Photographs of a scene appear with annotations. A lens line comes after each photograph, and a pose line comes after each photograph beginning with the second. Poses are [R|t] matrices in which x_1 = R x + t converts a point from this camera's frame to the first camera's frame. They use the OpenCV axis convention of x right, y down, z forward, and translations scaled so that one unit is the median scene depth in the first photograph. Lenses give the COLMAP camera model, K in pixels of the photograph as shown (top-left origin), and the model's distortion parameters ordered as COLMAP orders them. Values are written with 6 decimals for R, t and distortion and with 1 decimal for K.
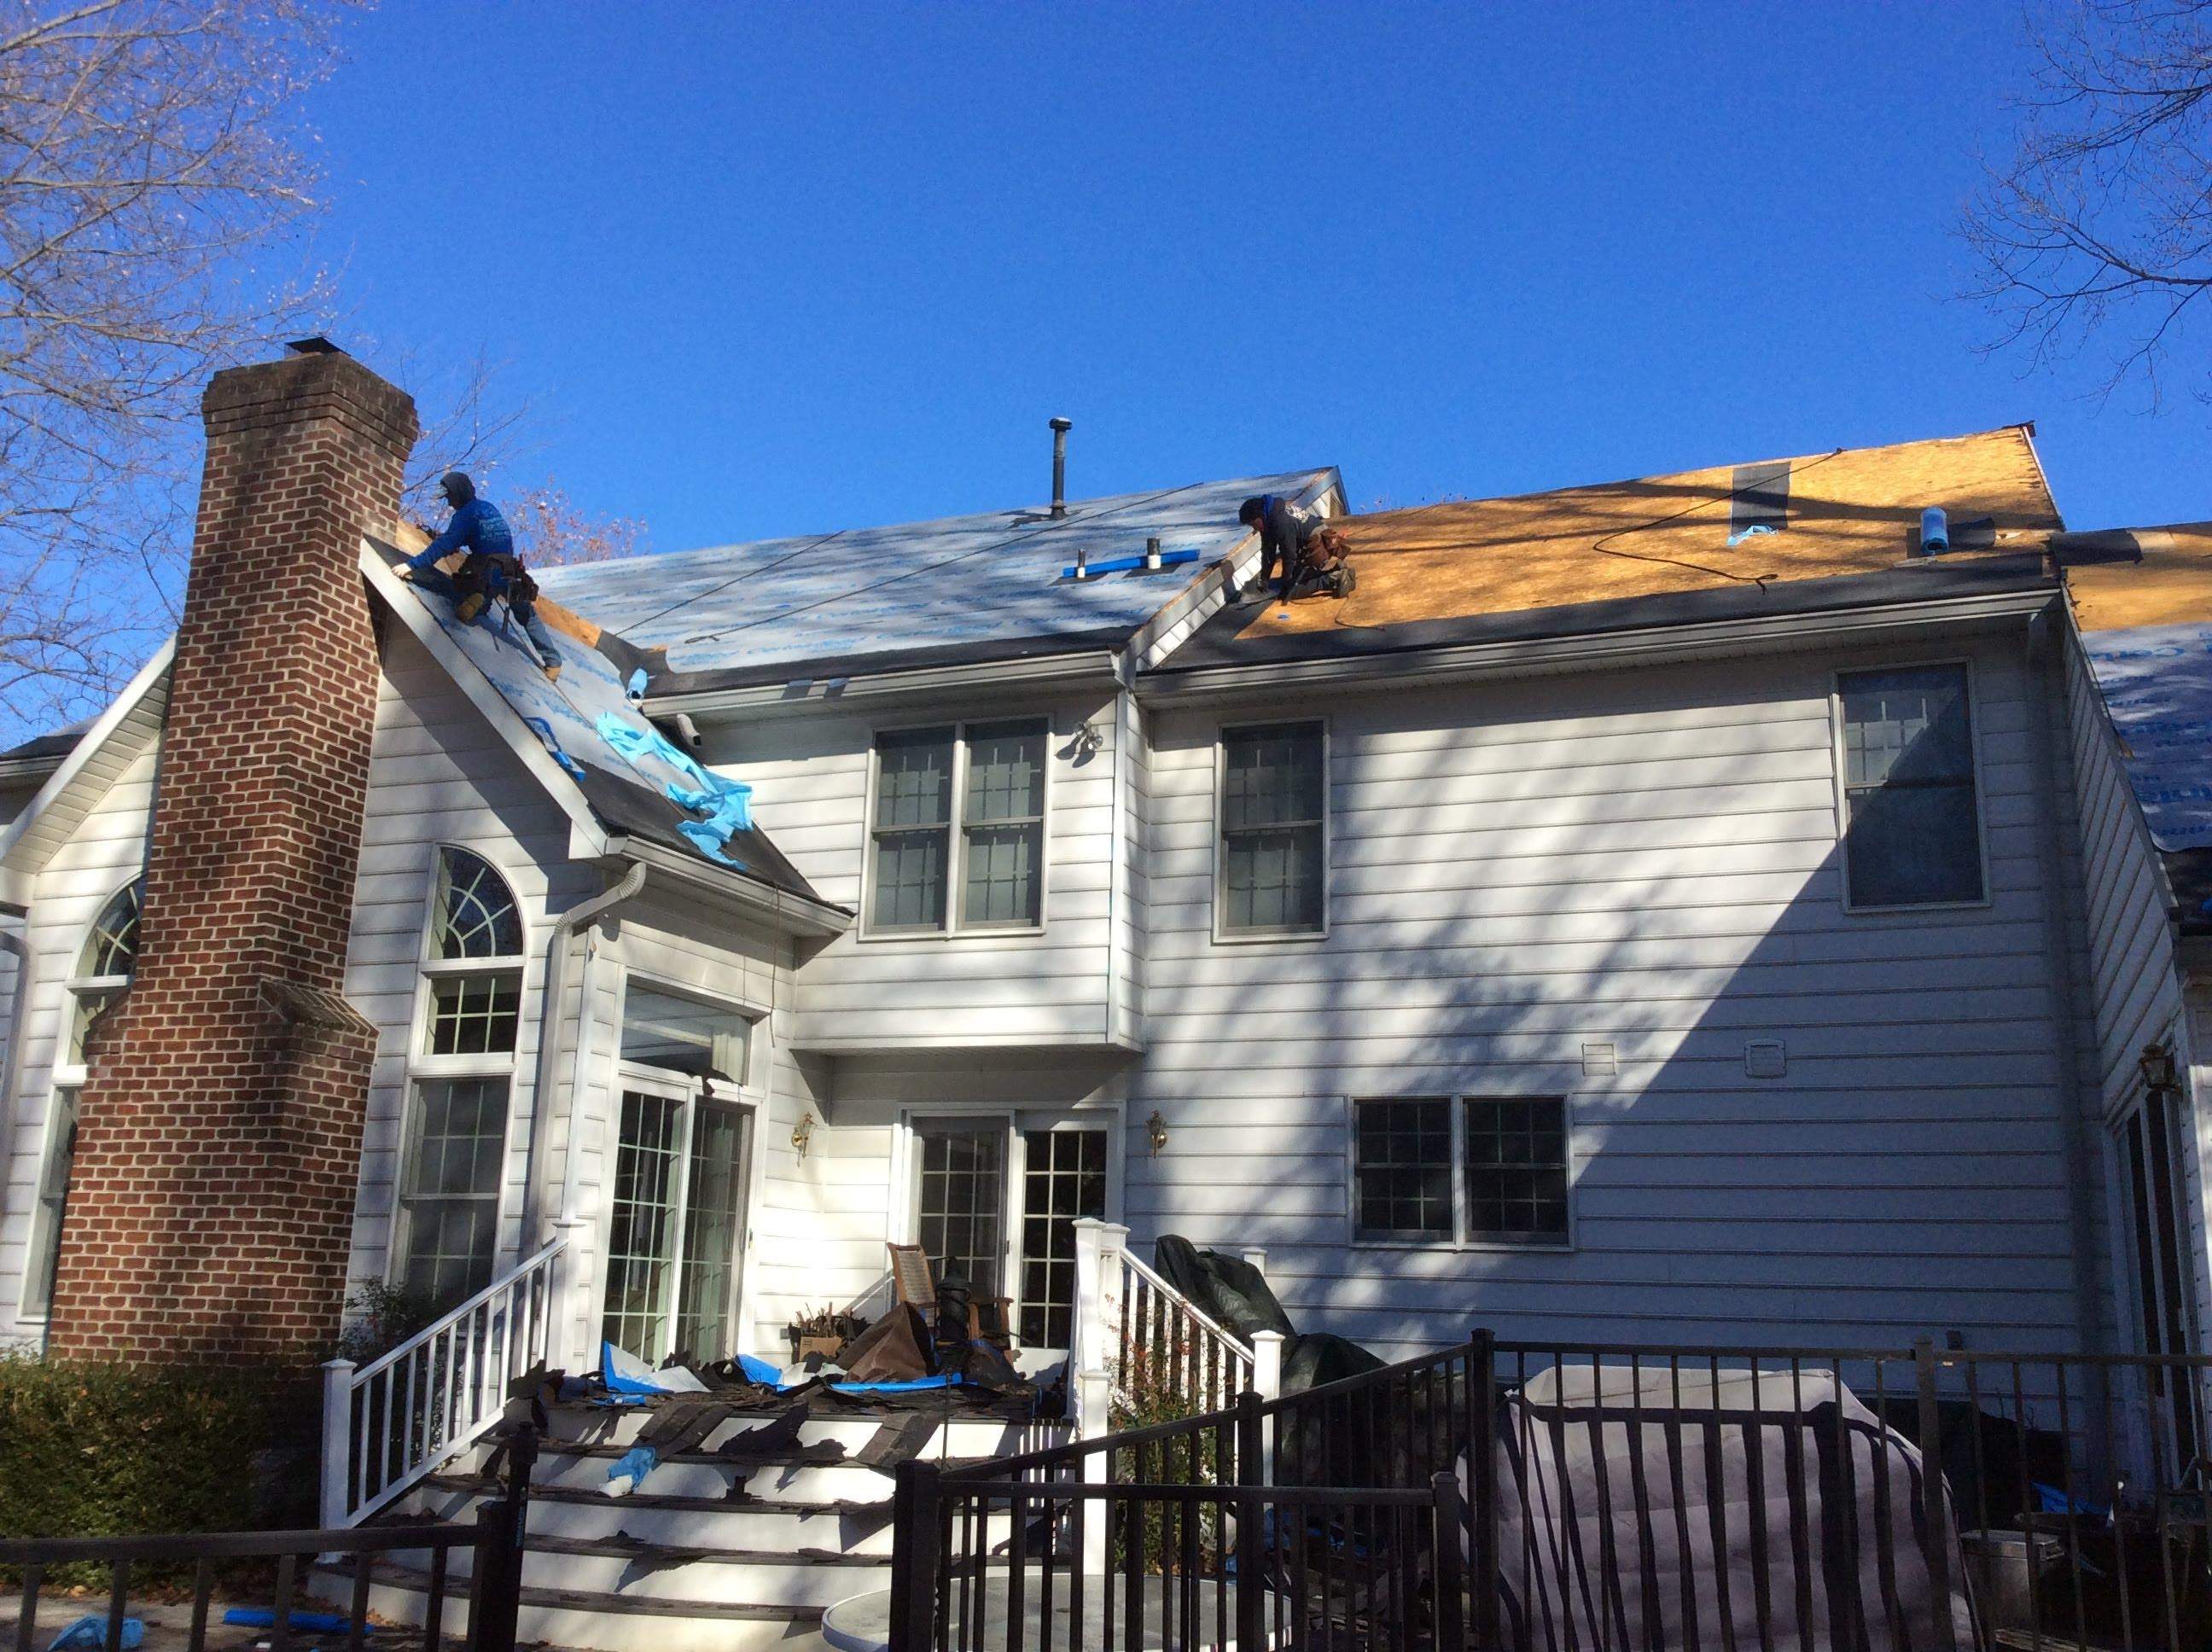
lens RADIAL K [[2047.5, 0, 1106.0], [0, 2047.5, 826.0], [0, 0, 1]] dist [0.119168, -0.301133]
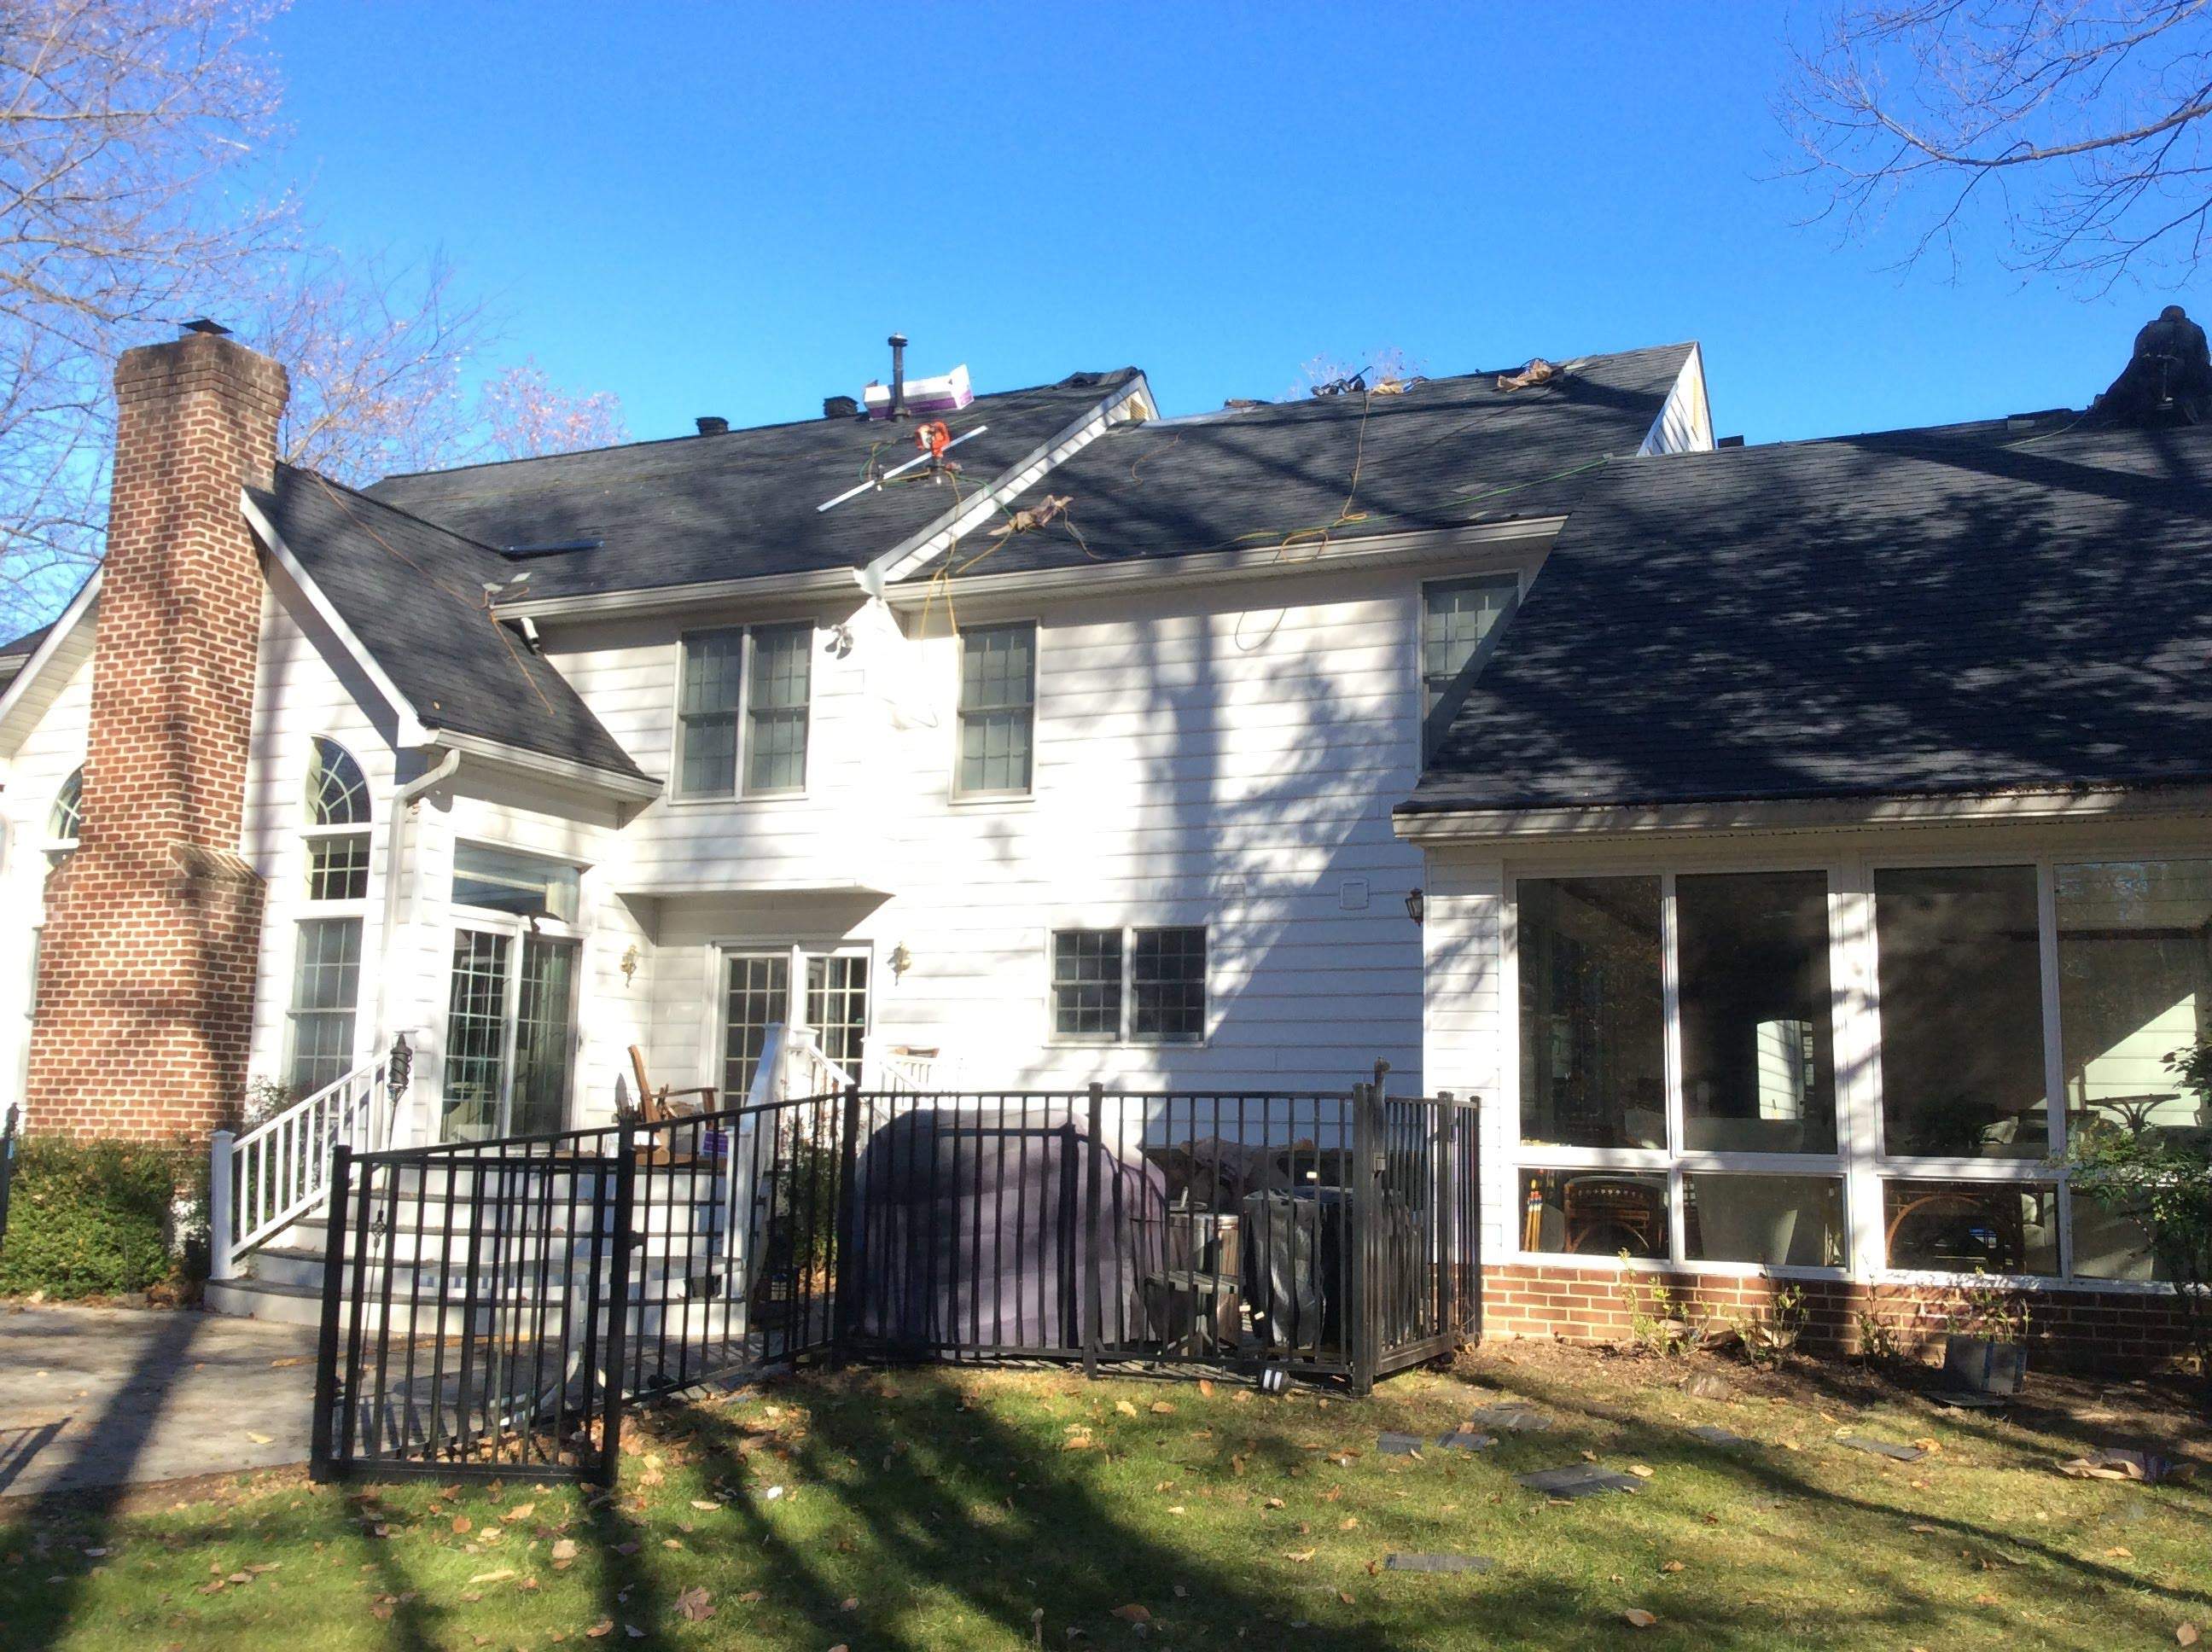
lens RADIAL K [[2049.0, 0, 1098.6], [0, 2049.0, 829.5], [0, 0, 1]] dist [0.114051, -0.296484]
pose [[0.998917, -0.010079, -0.045413, 0.218105], [0.013969, 0.996182, 0.086179, -0.035945], [0.044371, -0.086720, 0.995244, -0.241161]]
